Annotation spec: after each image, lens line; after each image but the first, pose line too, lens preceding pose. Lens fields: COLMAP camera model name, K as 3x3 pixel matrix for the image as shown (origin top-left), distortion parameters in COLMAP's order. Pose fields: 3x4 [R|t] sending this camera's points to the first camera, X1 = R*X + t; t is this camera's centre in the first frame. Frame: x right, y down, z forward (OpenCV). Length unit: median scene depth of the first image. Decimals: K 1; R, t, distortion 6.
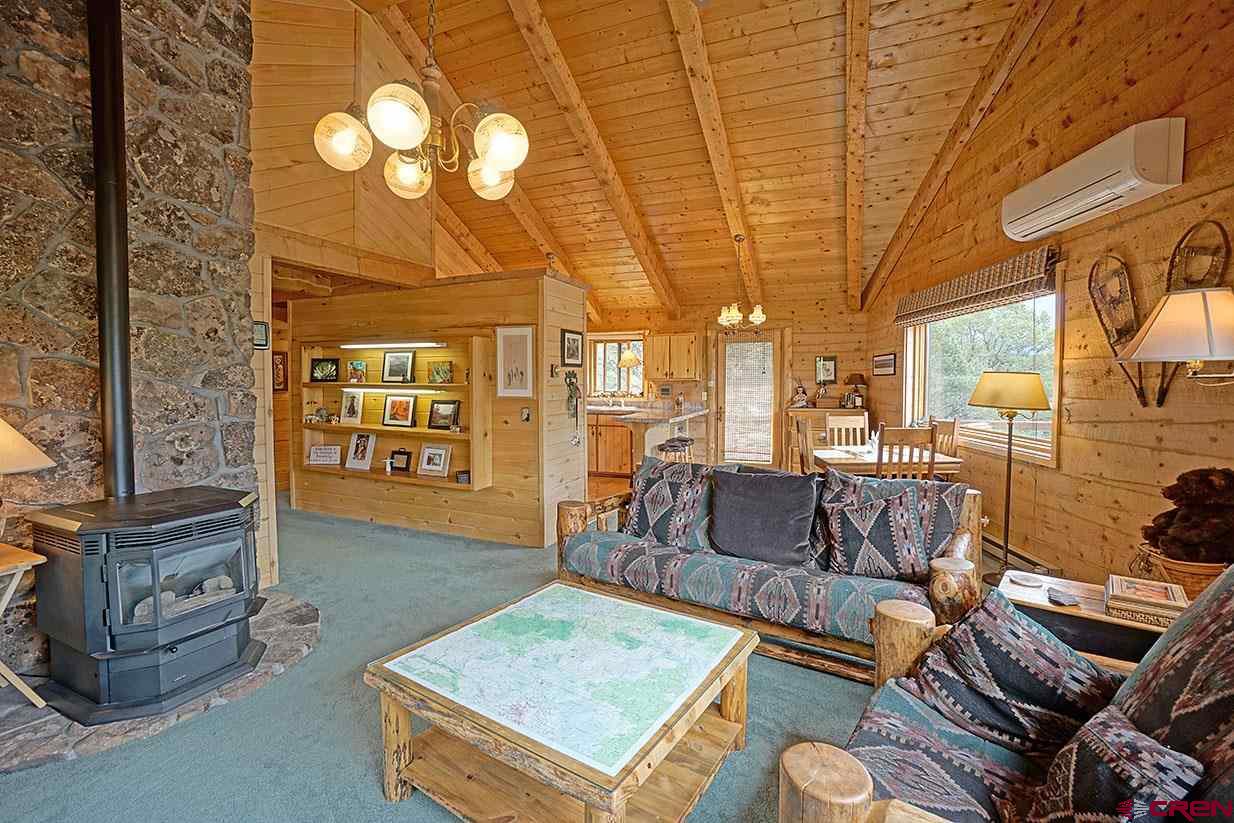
lens RADIAL K [[547.2, 0, 602.1], [0, 547.2, 402.7], [0, 0, 1]] dist [-0.063671, 0.020806]
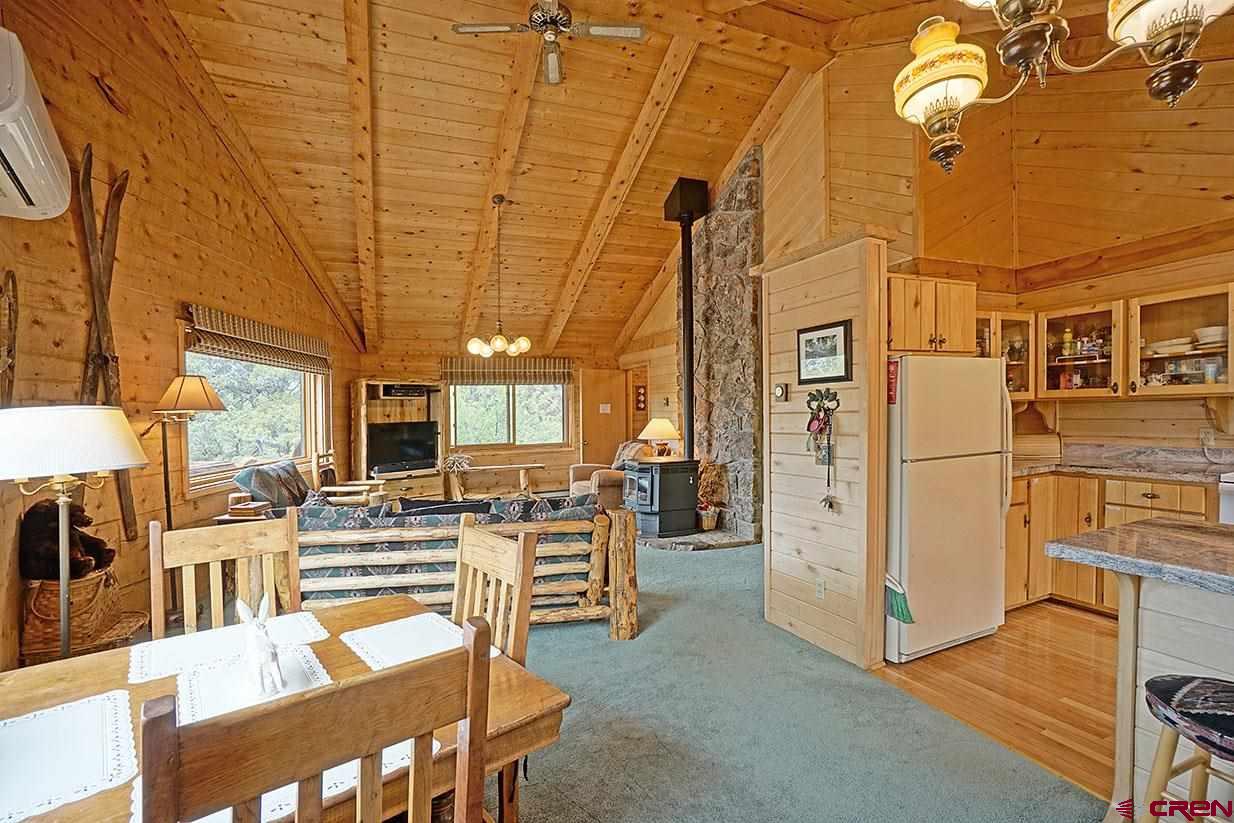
lens RADIAL K [[547.2, 0, 623.1], [0, 547.2, 432.7], [0, 0, 1]] dist [-0.063671, 0.020806]
pose [[-0.672766, 0.048211, -0.738283, 0.563162], [-0.001303, 0.997796, 0.066345, -0.049010], [0.739854, 0.045596, -0.671220, 1.247093]]
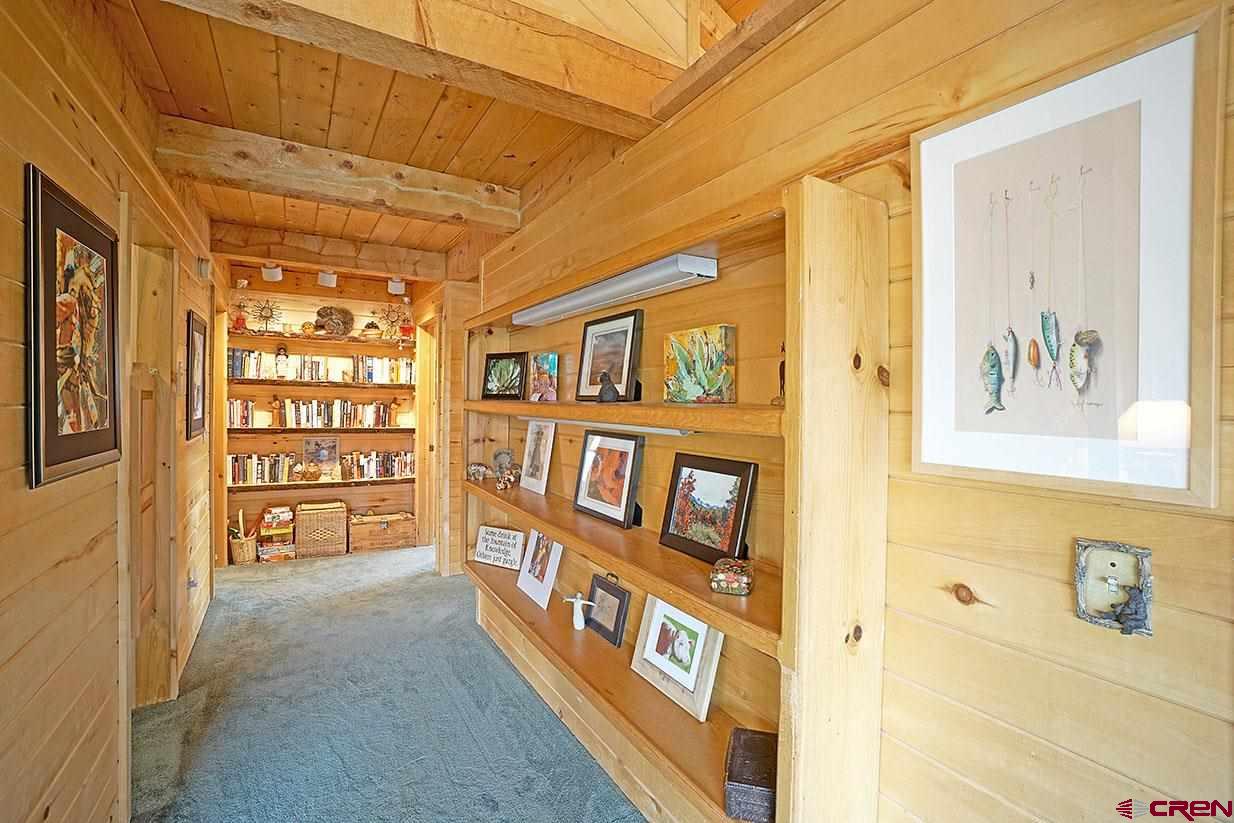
lens RADIAL K [[547.2, 0, 613.4], [0, 547.2, 406.3], [0, 0, 1]] dist [-0.063671, 0.020806]
pose [[0.823370, 0.007321, -0.567458, -0.160069], [-0.029333, 0.999129, -0.029672, -0.022595], [0.566747, 0.041076, 0.822867, 0.709123]]
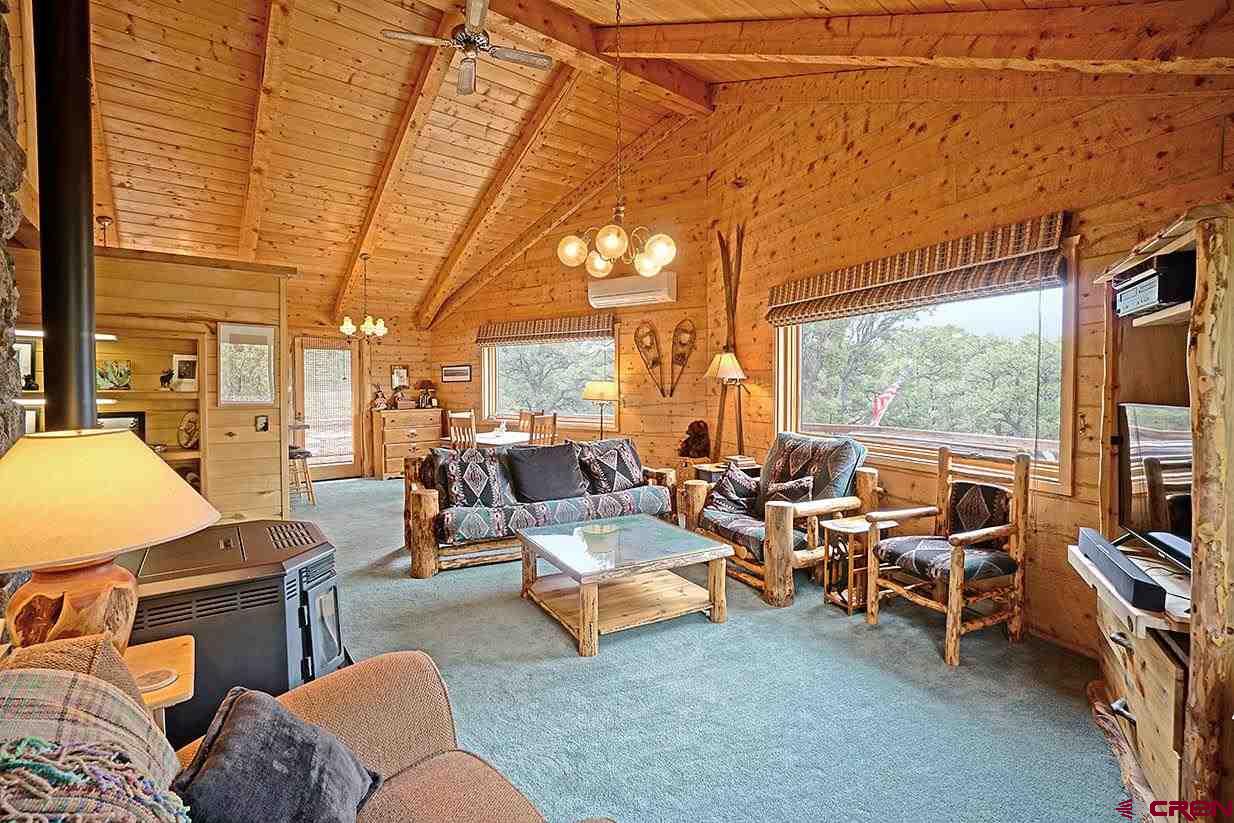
lens RADIAL K [[547.2, 0, 615.7], [0, 547.2, 403.4], [0, 0, 1]] dist [-0.063671, 0.020806]
pose [[0.458254, -0.027906, 0.888383, -0.600586], [0.035484, 0.999285, 0.013086, -0.002128], [-0.888113, 0.025527, 0.458916, 0.066295]]
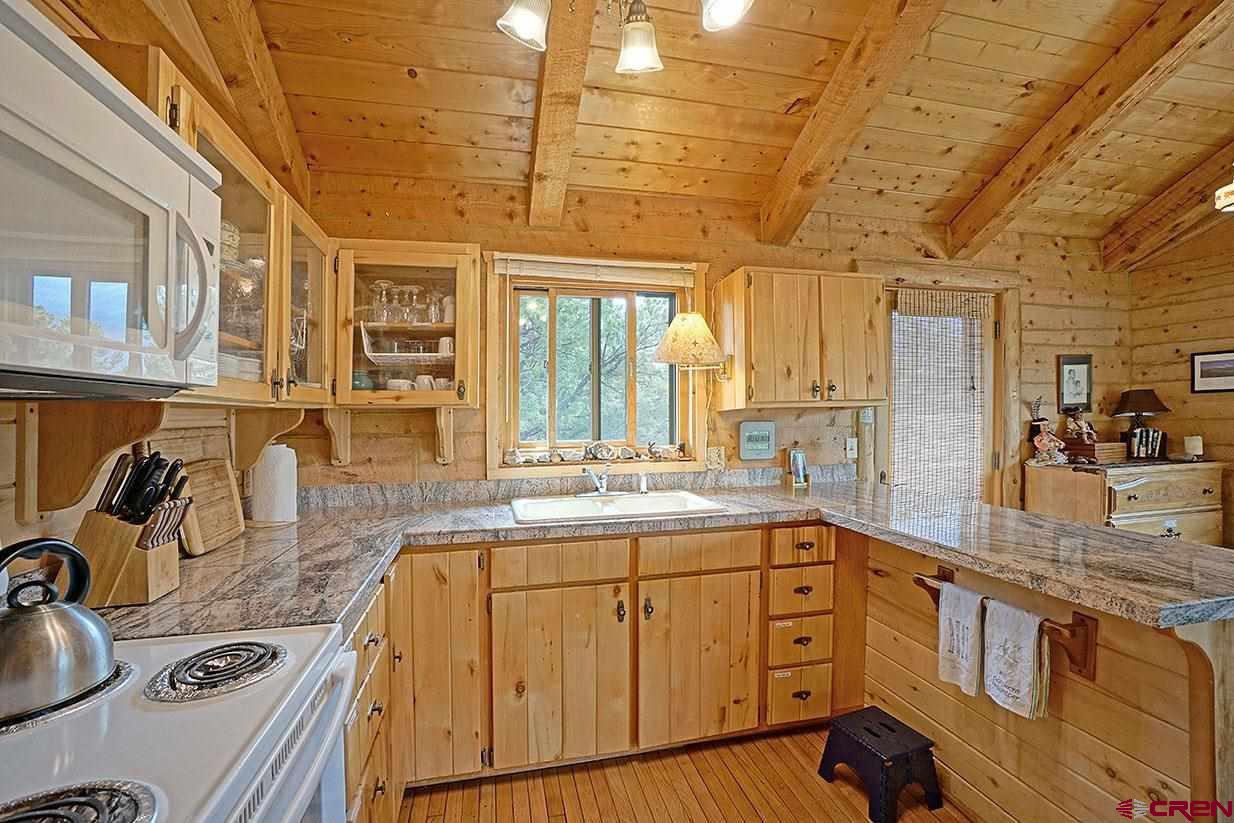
lens RADIAL K [[547.2, 0, 653.8], [0, 547.2, 431.1], [0, 0, 1]] dist [-0.063671, 0.020806]
pose [[0.784722, -0.028500, 0.619192, -0.253673], [0.041418, 0.999121, -0.006502, -0.043225], [-0.618462, 0.030748, 0.785213, 1.238928]]
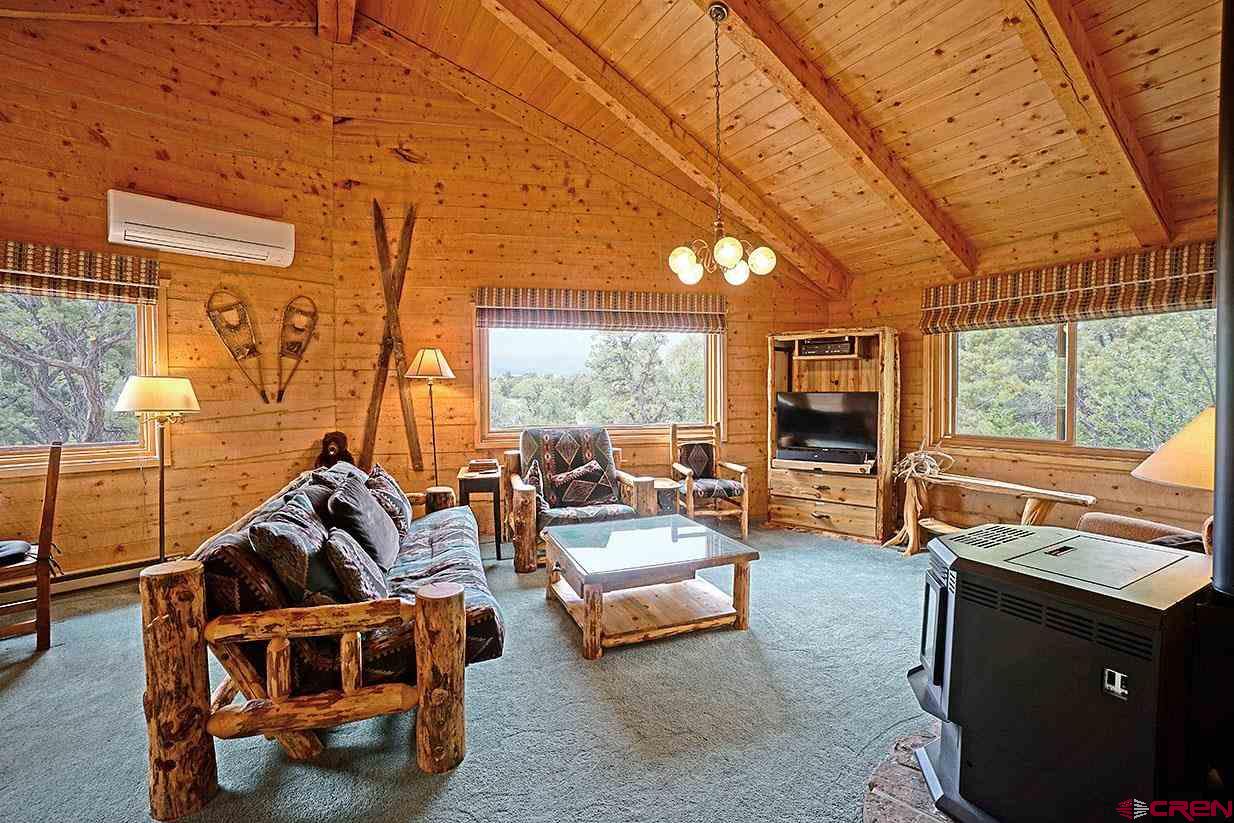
lens RADIAL K [[547.2, 0, 614.1], [0, 547.2, 404.7], [0, 0, 1]] dist [-0.063671, 0.020806]
pose [[-0.812548, -0.009010, 0.582825, -0.365570], [0.028901, 0.998028, 0.055721, -0.024731], [-0.582178, 0.062121, -0.810685, 0.902548]]
